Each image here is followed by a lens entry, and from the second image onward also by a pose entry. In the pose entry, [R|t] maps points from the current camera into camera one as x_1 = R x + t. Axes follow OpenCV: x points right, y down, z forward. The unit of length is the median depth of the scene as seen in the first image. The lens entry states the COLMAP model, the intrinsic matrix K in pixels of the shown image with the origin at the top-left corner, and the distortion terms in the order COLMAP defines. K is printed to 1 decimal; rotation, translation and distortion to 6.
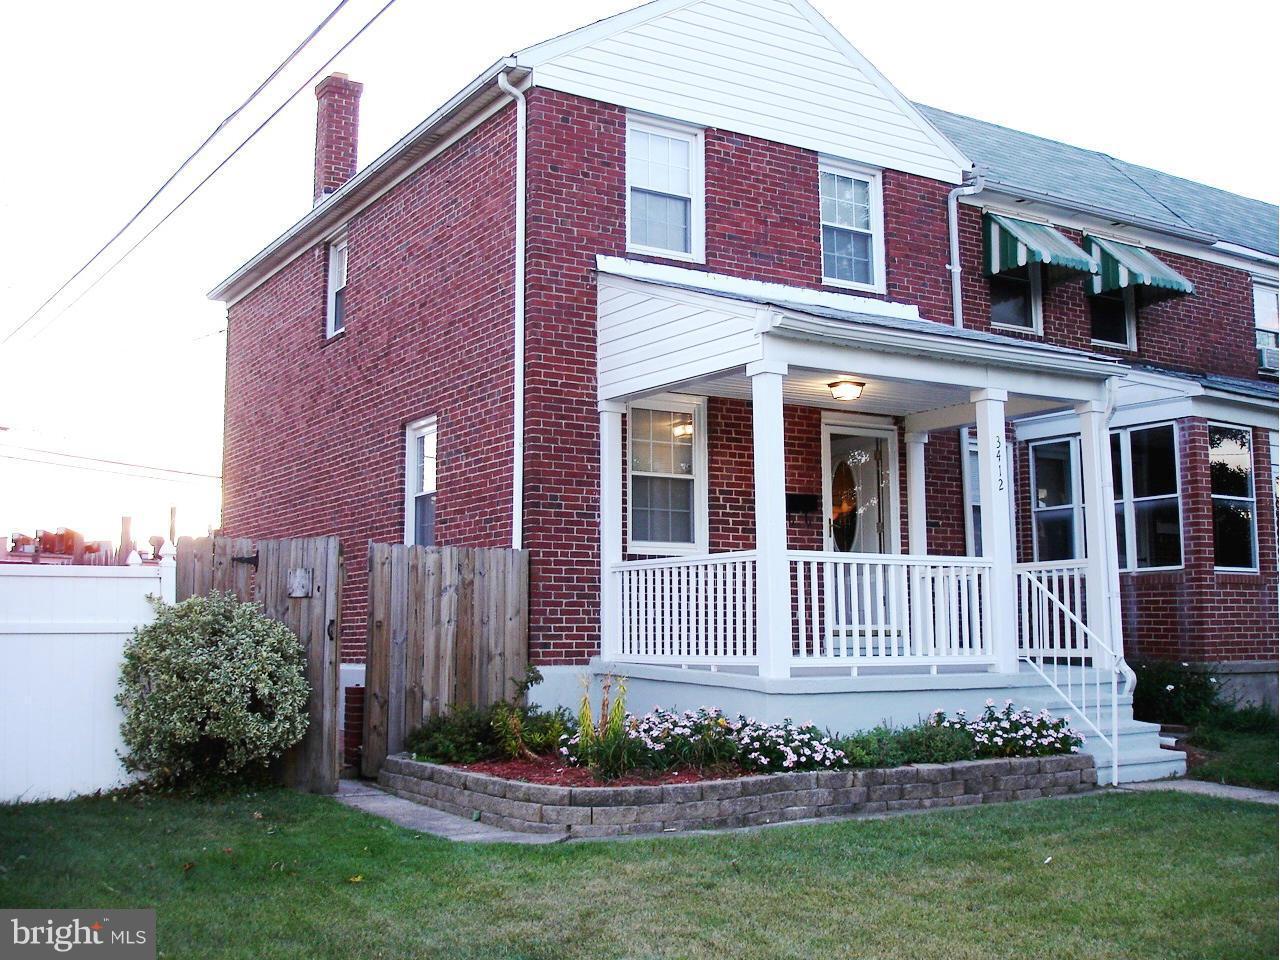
lens RADIAL K [[1415.0, 0, 638.7], [0, 1415.0, 477.3], [0, 0, 1]] dist [-0.103119, 0.000000]
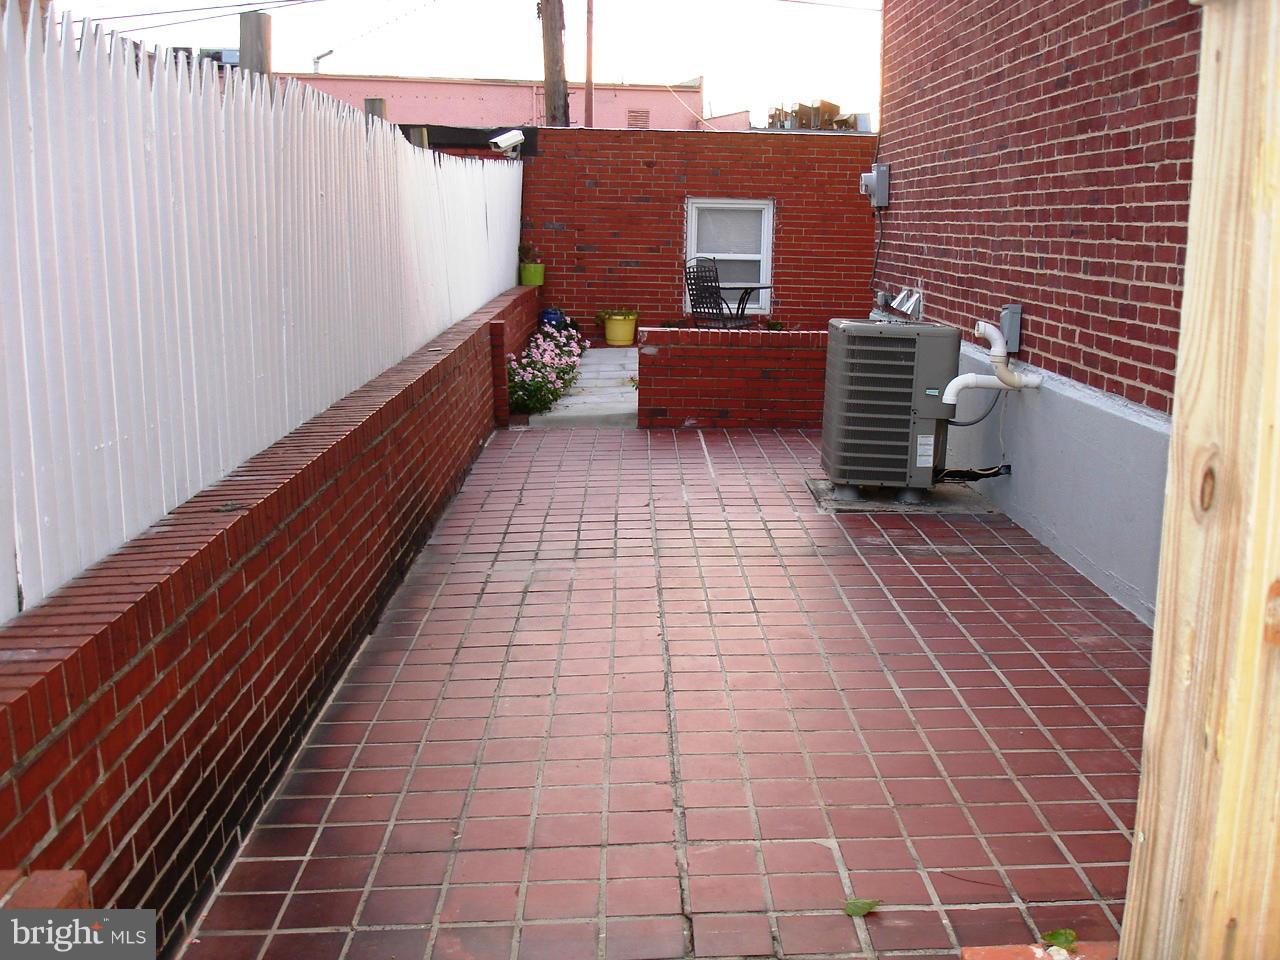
lens RADIAL K [[1415.0, 0, 640.4], [0, 1415.0, 484.1], [0, 0, 1]] dist [-0.103119, 0.000000]
pose [[0.852556, 0.106644, -0.511640, -0.103466], [0.050615, 0.957511, 0.283921, 0.041106], [0.520179, -0.267955, 0.810934, 0.538429]]
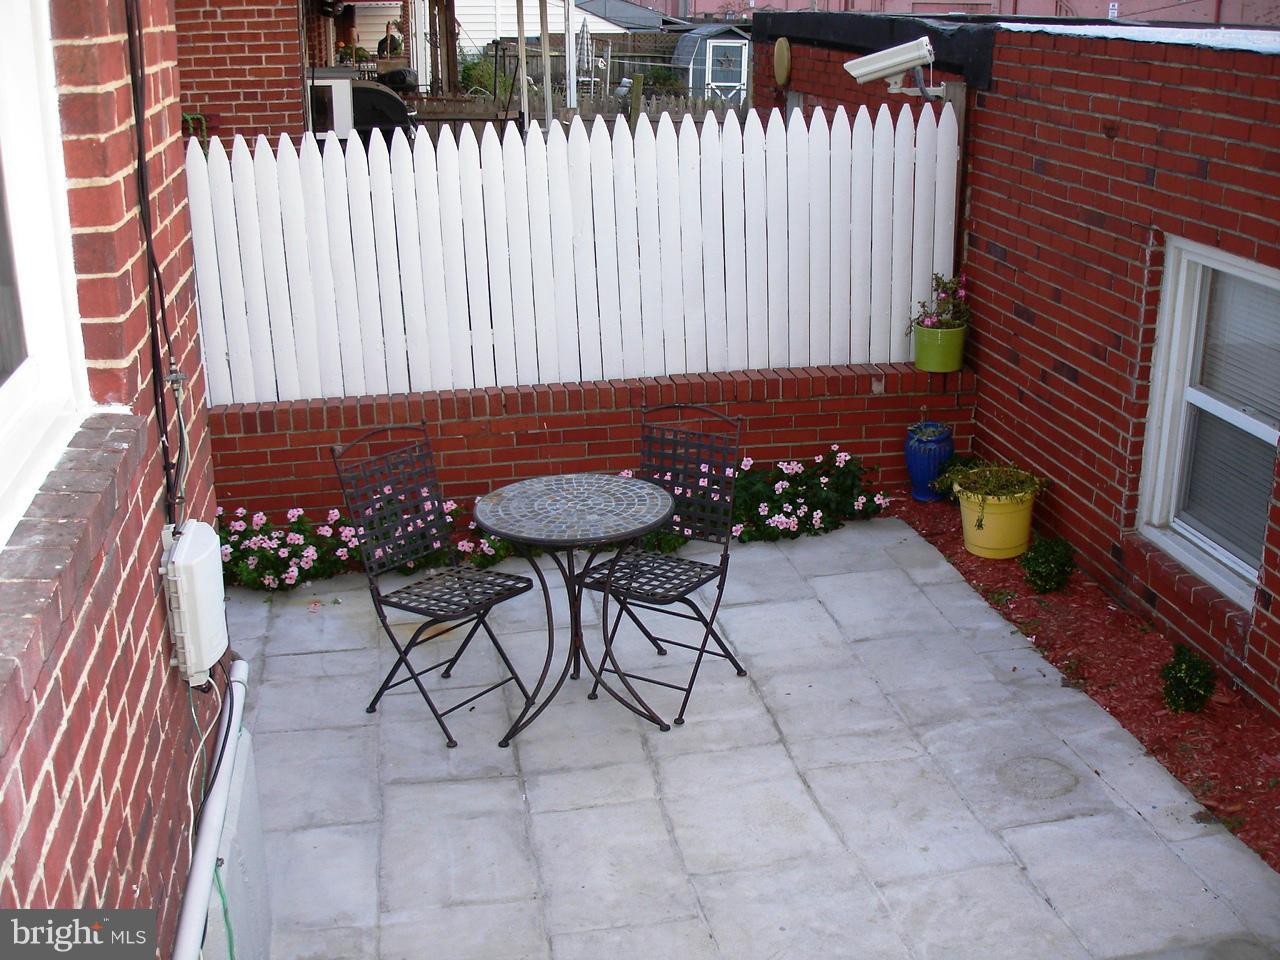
lens RADIAL K [[1415.0, 0, 644.1], [0, 1415.0, 477.3], [0, 0, 1]] dist [-0.103119, 0.000000]
pose [[-0.367588, 0.299623, -0.880400, -0.502883], [0.111207, 0.954048, 0.278256, 0.159769], [0.923316, 0.004377, -0.384017, 3.350208]]
